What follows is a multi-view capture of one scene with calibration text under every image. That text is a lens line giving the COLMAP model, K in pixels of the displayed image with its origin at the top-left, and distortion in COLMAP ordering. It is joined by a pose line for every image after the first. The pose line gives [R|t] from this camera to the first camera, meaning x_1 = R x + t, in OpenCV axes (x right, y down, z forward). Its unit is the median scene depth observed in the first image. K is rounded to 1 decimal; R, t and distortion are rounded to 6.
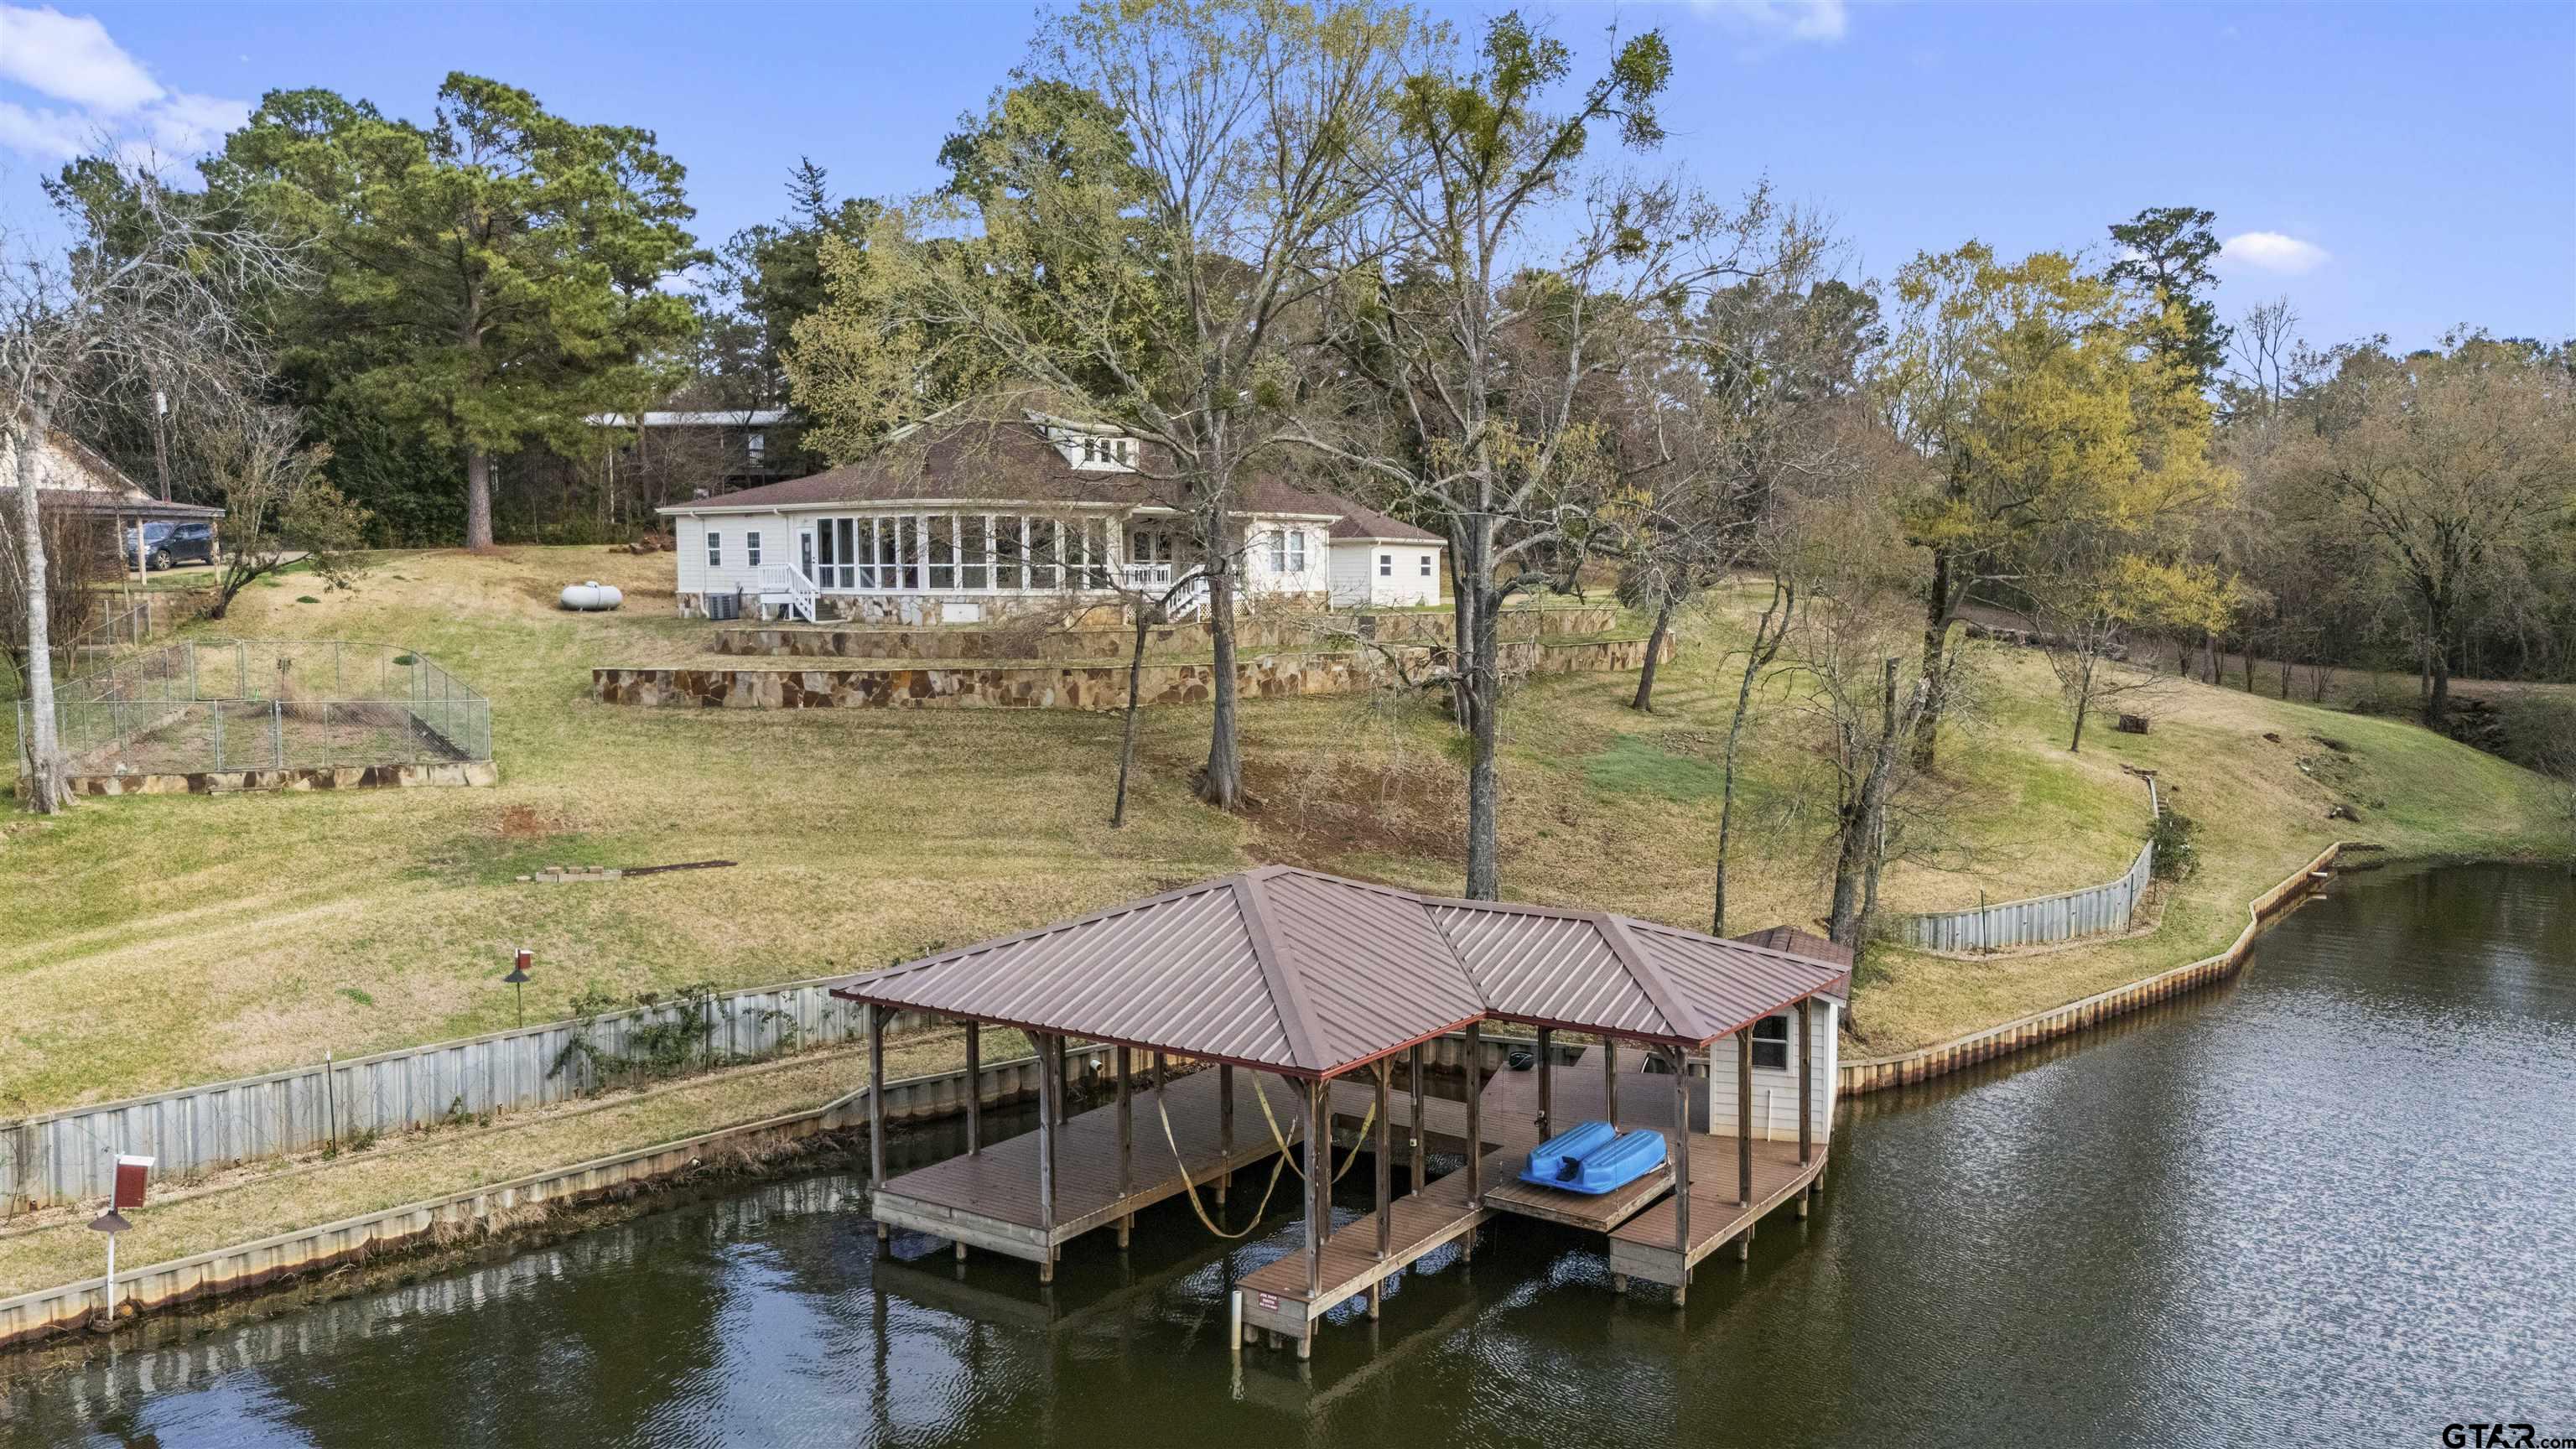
lens RADIAL K [[1927.3, 0, 1295.9], [0, 1927.3, 713.7], [0, 0, 1]] dist [0.068704, -0.074868]
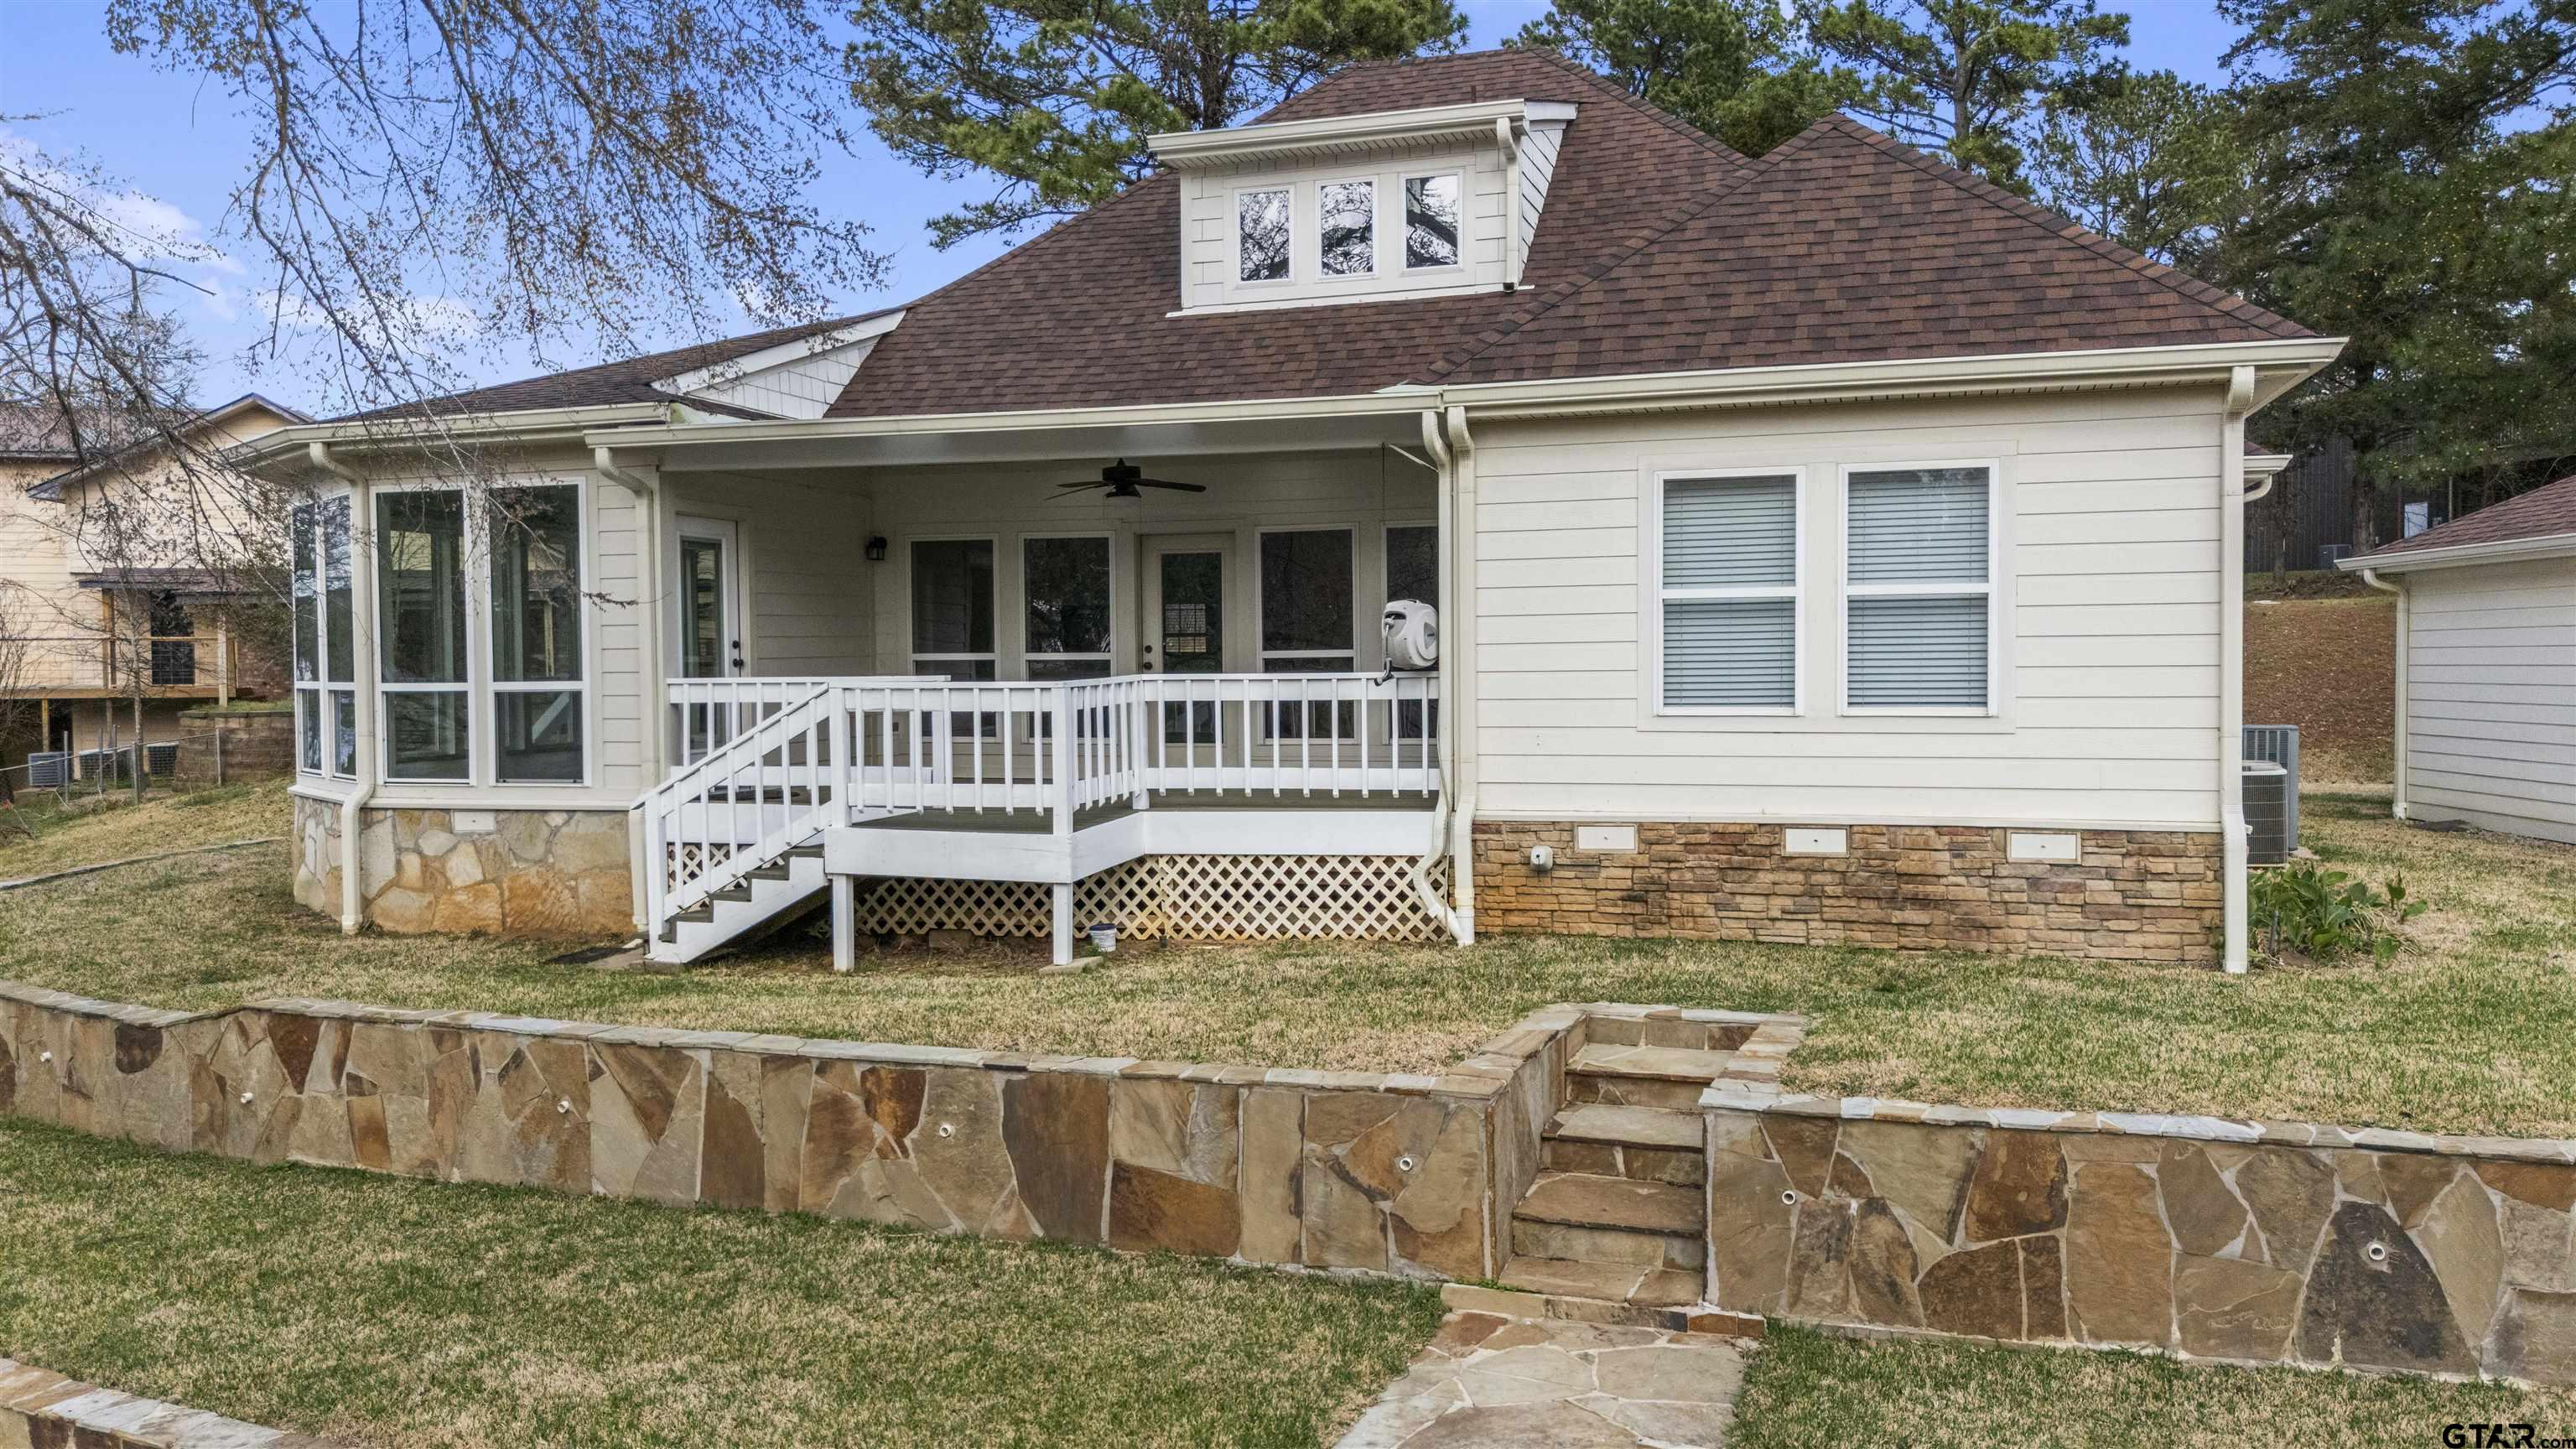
lens RADIAL K [[1927.3, 0, 1287.2], [0, 1927.3, 716.4], [0, 0, 1]] dist [0.068704, -0.074868]
pose [[0.372096, 0.025679, -0.927839, 0.157473], [-0.060787, 0.998145, 0.003247, -0.081003], [0.926202, 0.055193, 0.372967, 1.019004]]
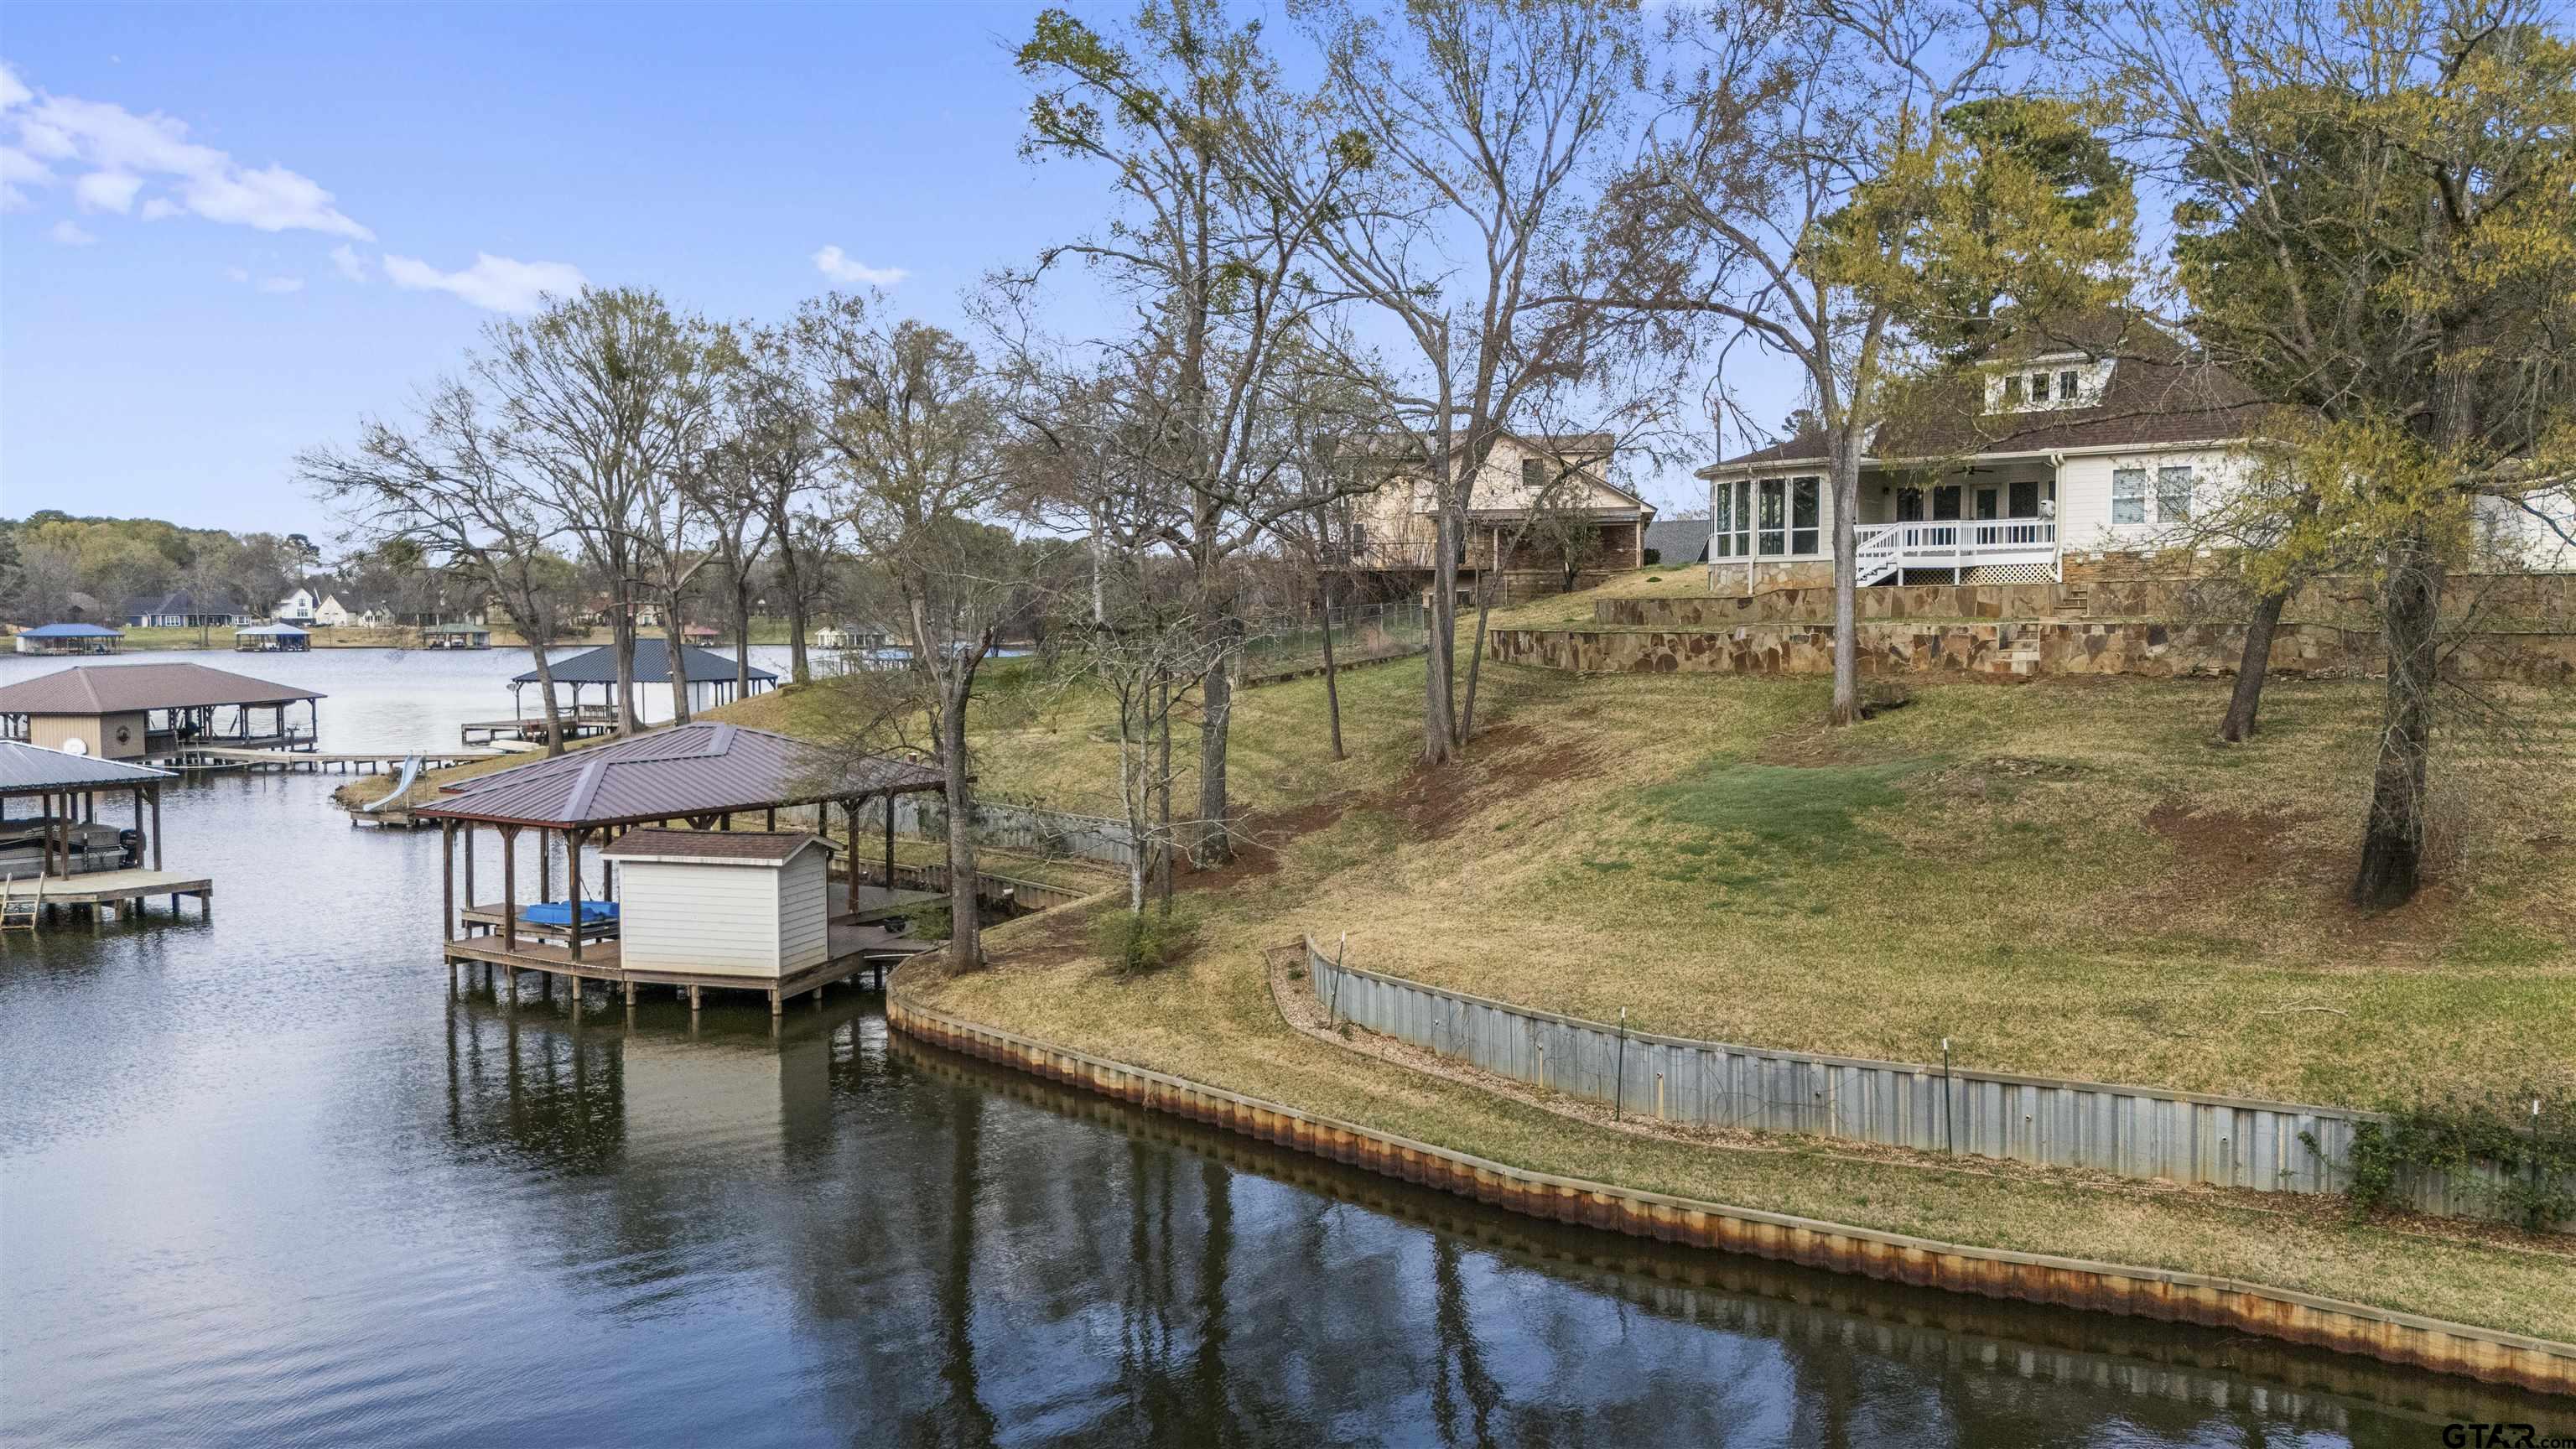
lens RADIAL K [[1927.3, 0, 1280.8], [0, 1927.3, 730.1], [0, 0, 1]] dist [0.068704, -0.074868]
pose [[0.011491, 0.063868, -0.997892, 0.837016], [-0.066134, 0.995822, 0.062974, -0.023508], [0.997745, 0.065271, 0.015667, 0.760176]]
